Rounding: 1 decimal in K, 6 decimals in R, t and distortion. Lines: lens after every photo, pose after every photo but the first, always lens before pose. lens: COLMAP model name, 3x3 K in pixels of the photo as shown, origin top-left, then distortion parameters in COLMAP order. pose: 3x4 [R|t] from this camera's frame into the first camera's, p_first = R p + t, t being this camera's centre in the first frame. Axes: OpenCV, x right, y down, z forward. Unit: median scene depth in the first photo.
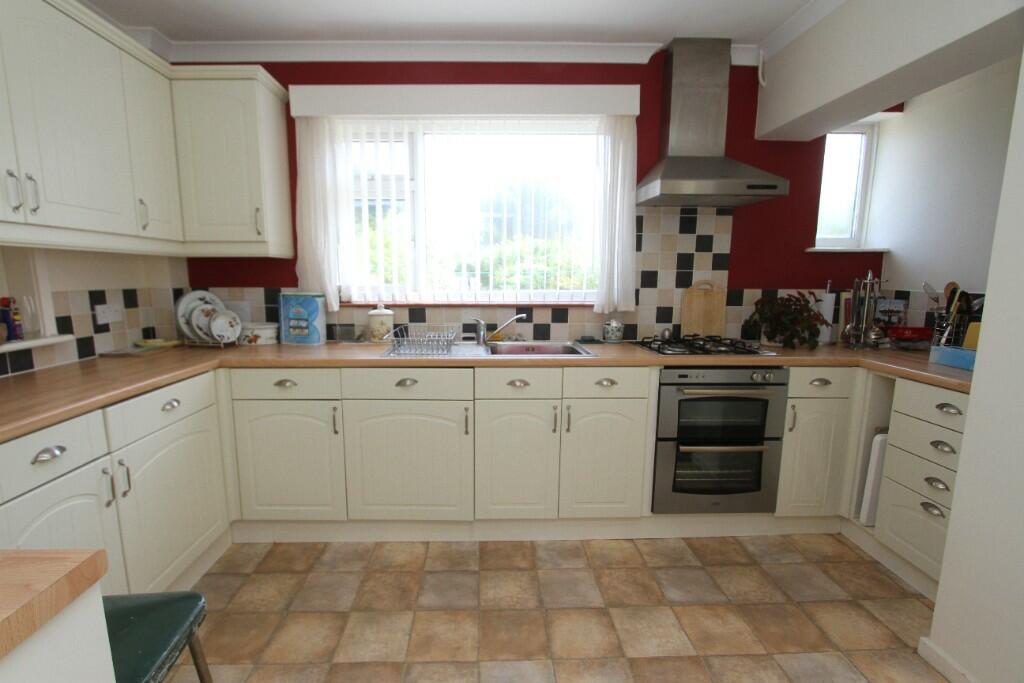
lens RADIAL K [[474.9, 0, 487.0], [0, 474.9, 350.6], [0, 0, 1]] dist [-0.002687, 0.000012]
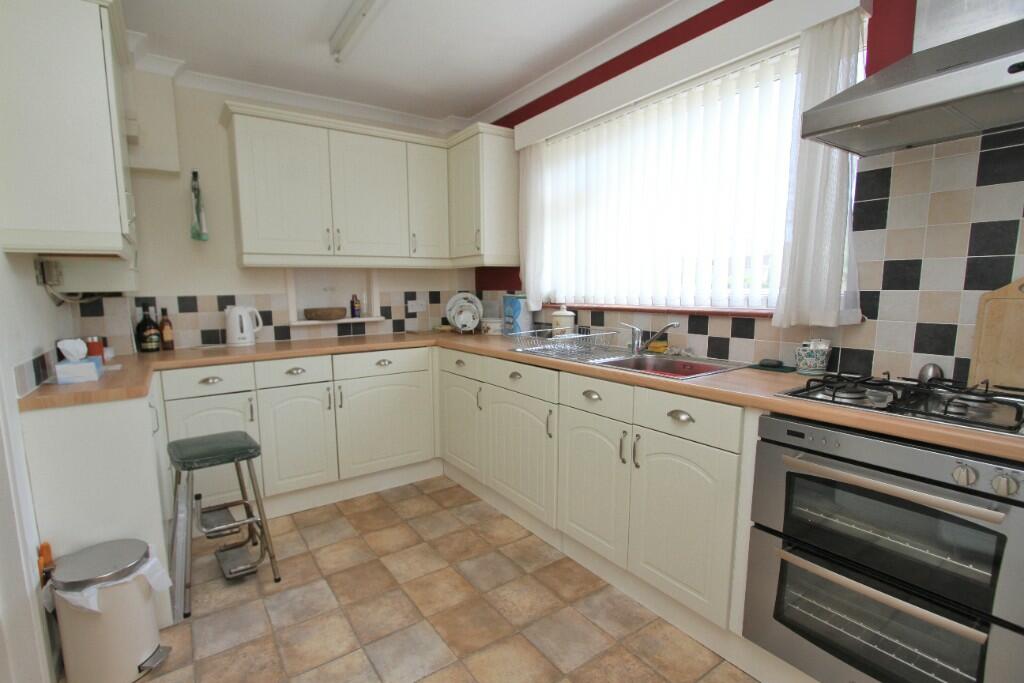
lens RADIAL K [[474.9, 0, 487.0], [0, 474.9, 350.6], [0, 0, 1]] dist [-0.002687, 0.000012]
pose [[0.539162, 0.103020, -0.835878, 0.665677], [-0.120494, 0.991716, 0.044505, -0.029182], [0.833538, 0.076722, 0.547109, 0.326392]]
